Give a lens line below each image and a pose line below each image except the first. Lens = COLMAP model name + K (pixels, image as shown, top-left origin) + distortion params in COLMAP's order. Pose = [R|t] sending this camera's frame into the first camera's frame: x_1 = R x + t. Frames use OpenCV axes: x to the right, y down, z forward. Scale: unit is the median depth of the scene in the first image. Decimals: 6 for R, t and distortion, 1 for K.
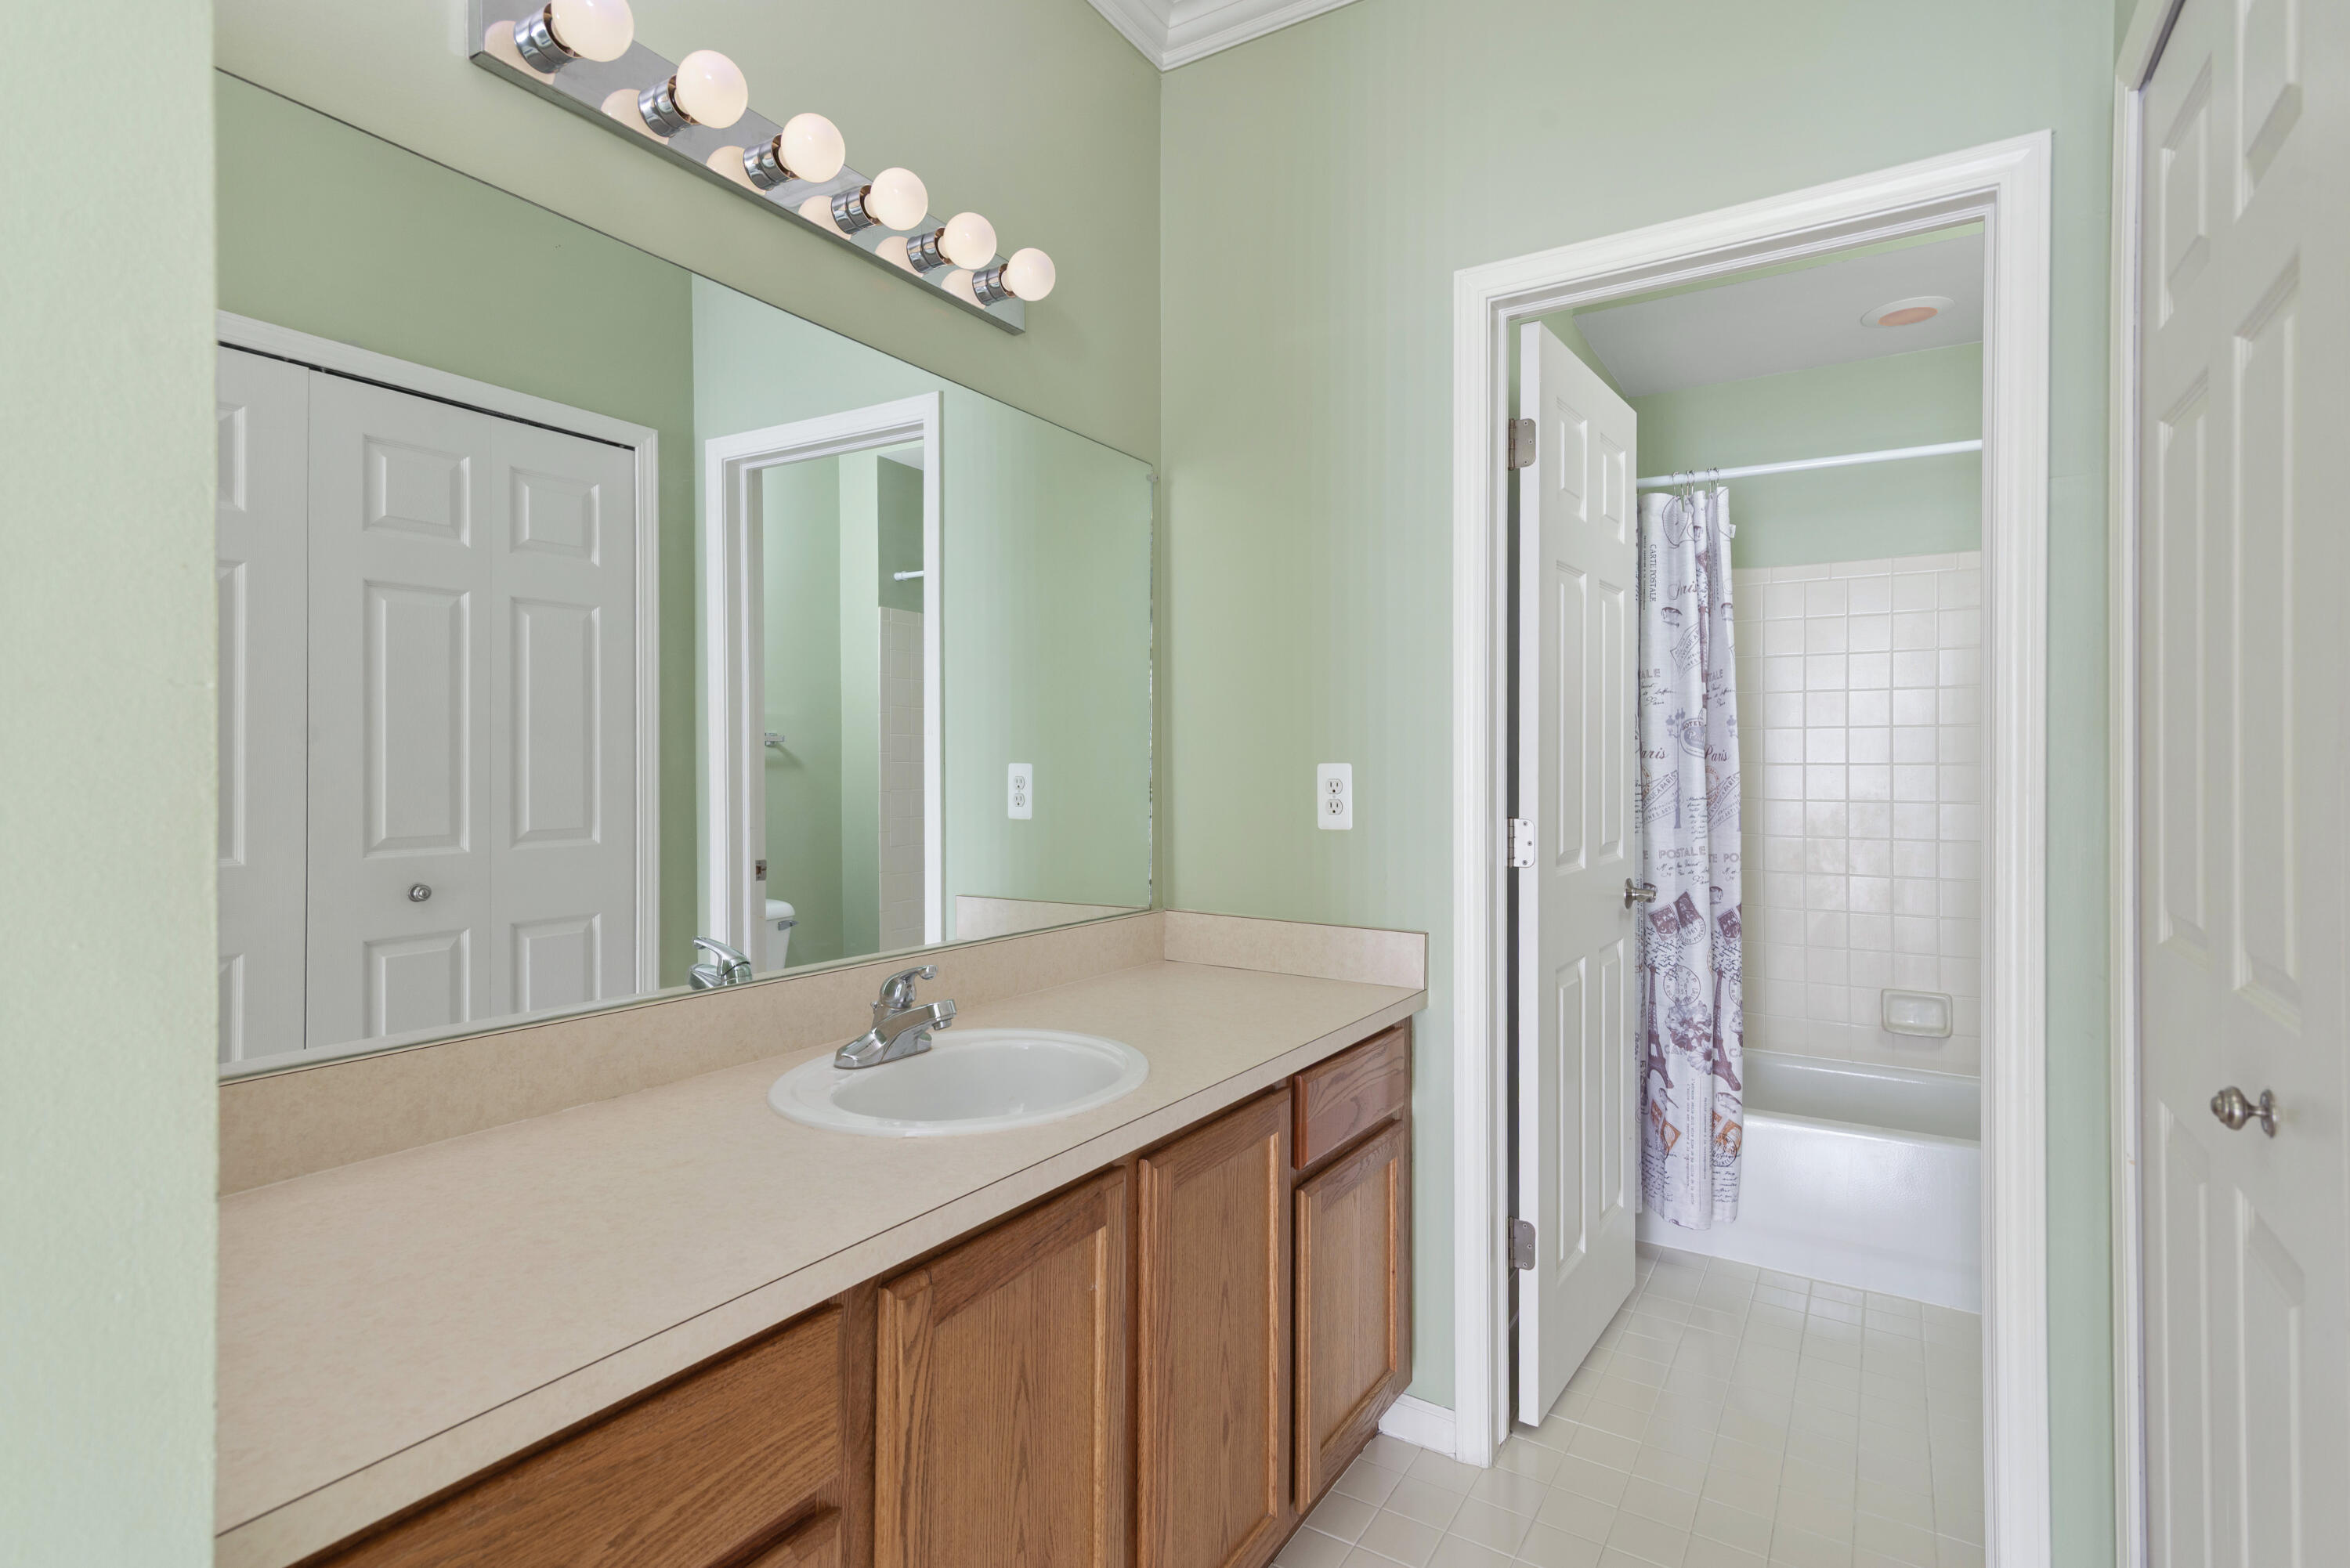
lens RADIAL K [[1128.2, 0, 1167.2], [0, 1128.2, 761.9], [0, 0, 1]] dist [0.014676, -0.000320]
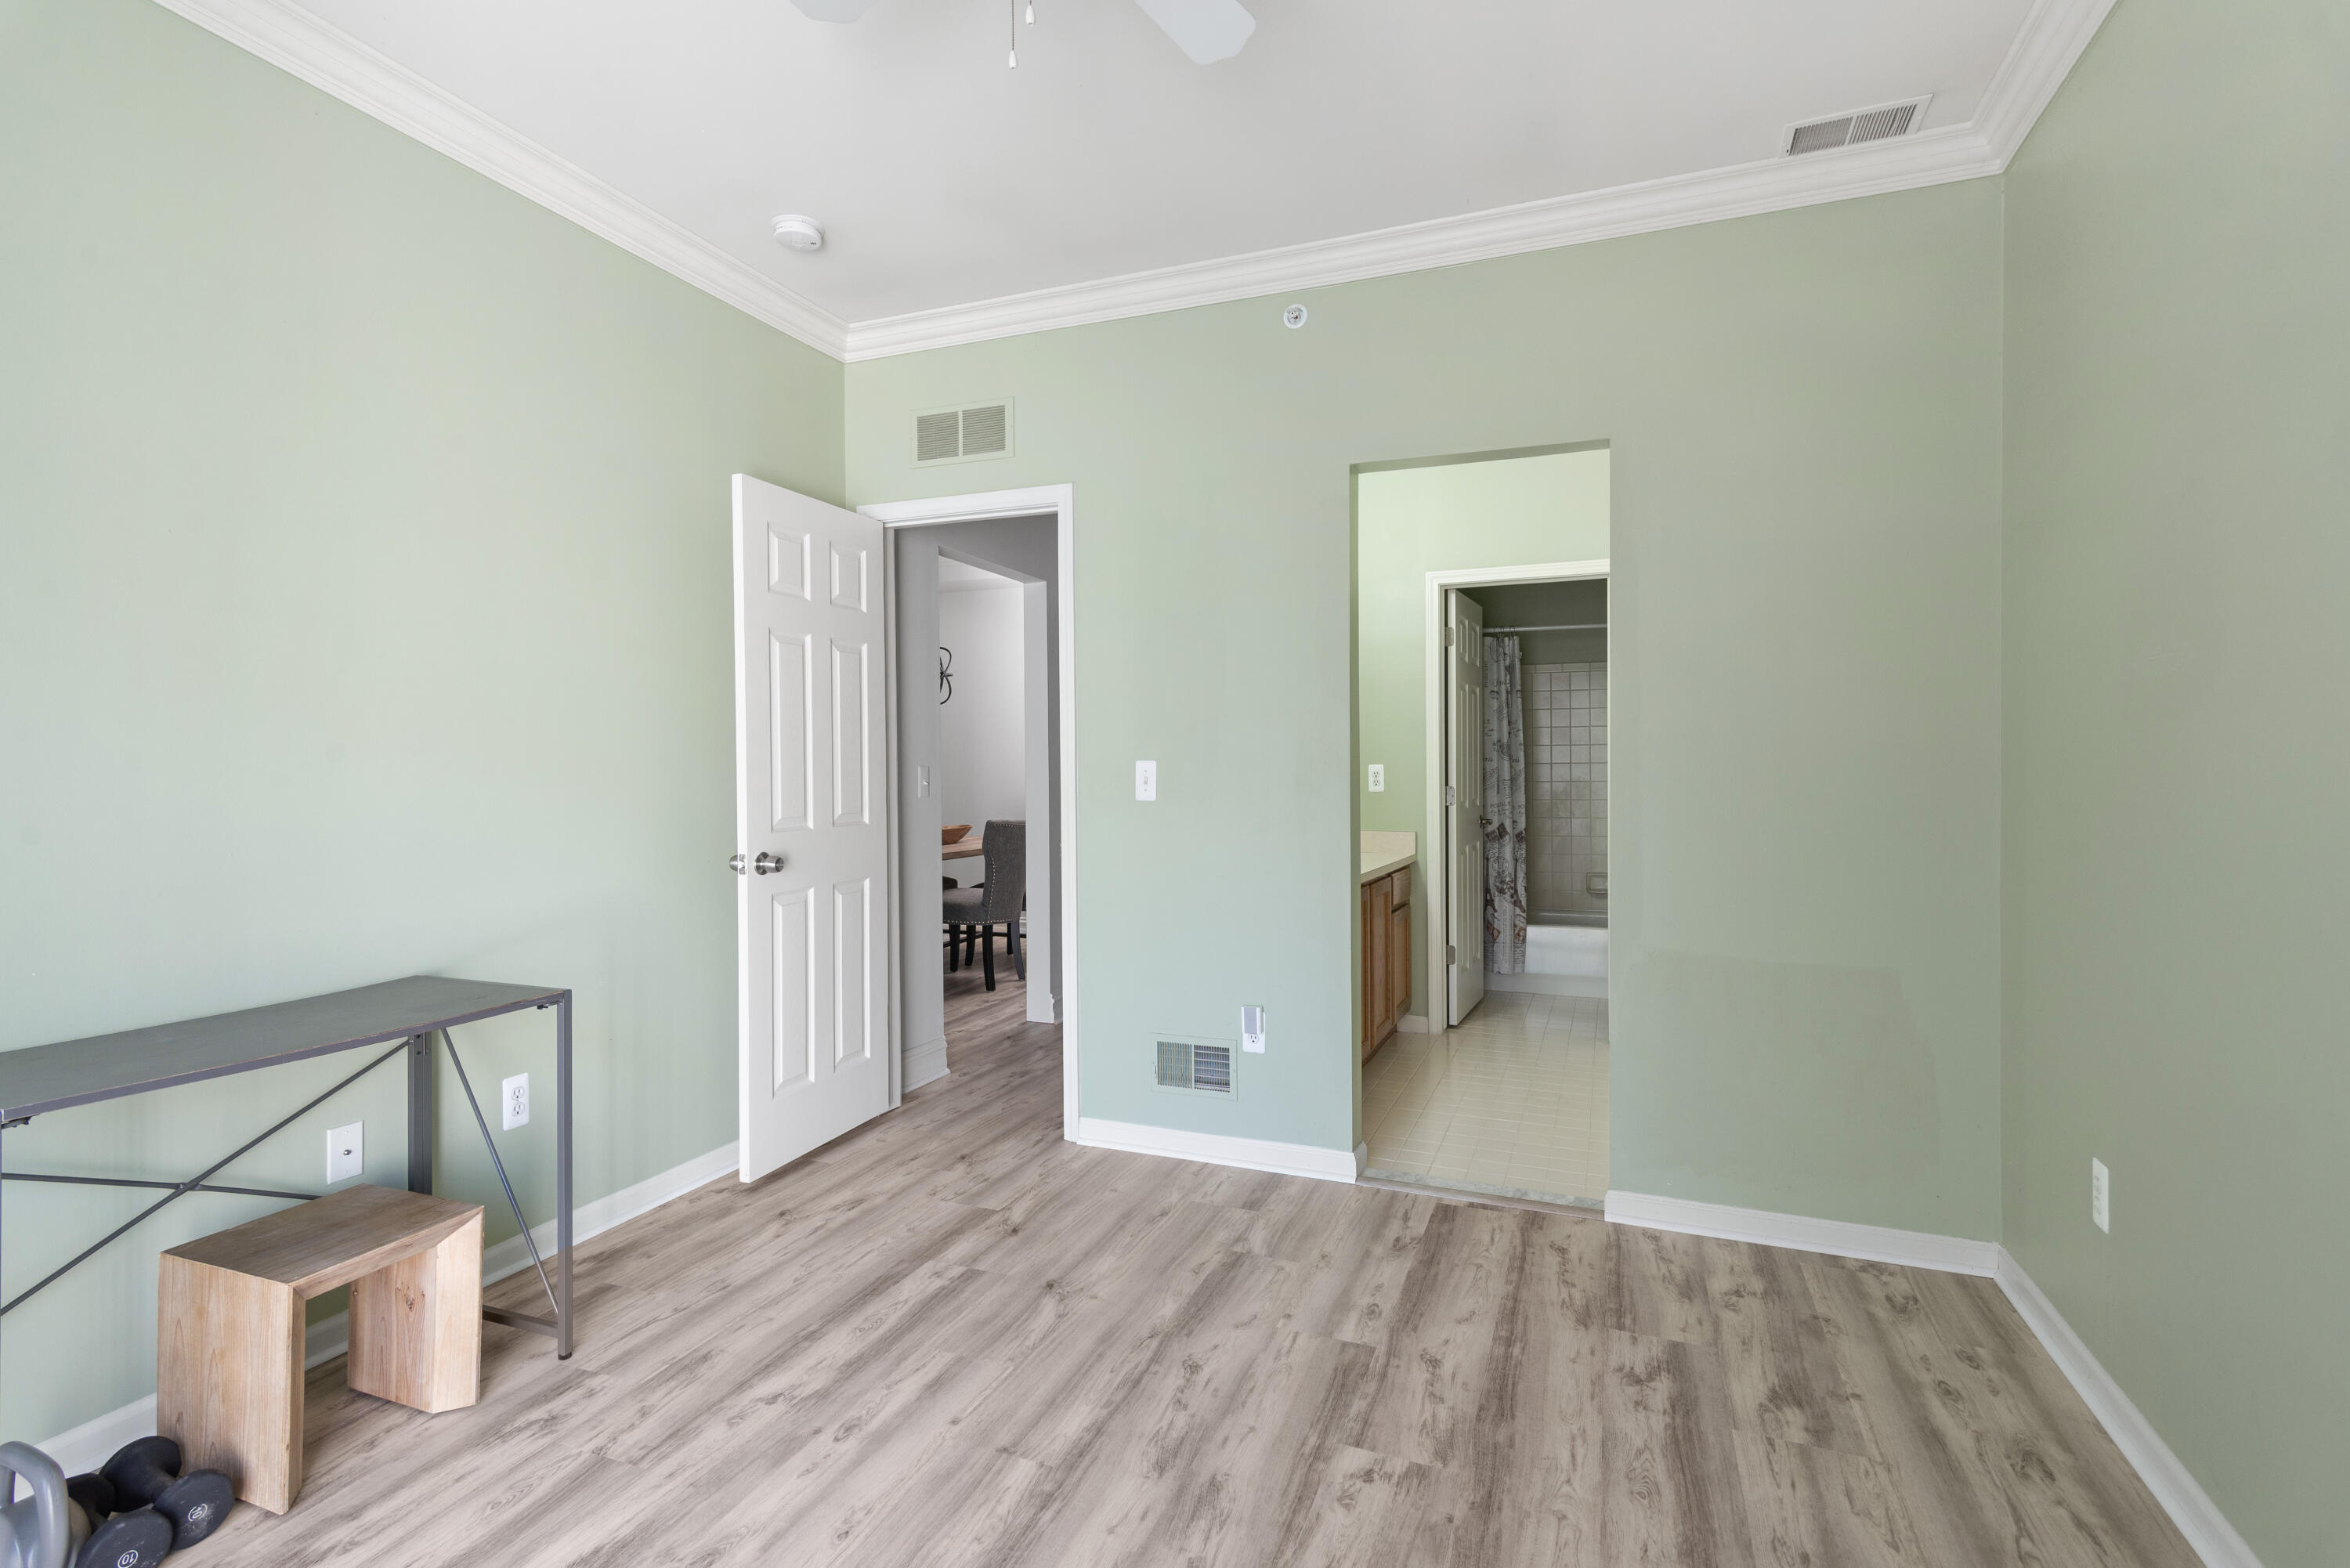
lens RADIAL K [[1128.2, 0, 1167.2], [0, 1128.2, 761.9], [0, 0, 1]] dist [0.014676, -0.000320]
pose [[0.982617, -0.006094, 0.185542, -0.574791], [0.006225, 0.999981, -0.000123, -0.005529], [-0.185538, 0.001275, 0.982636, -1.010904]]
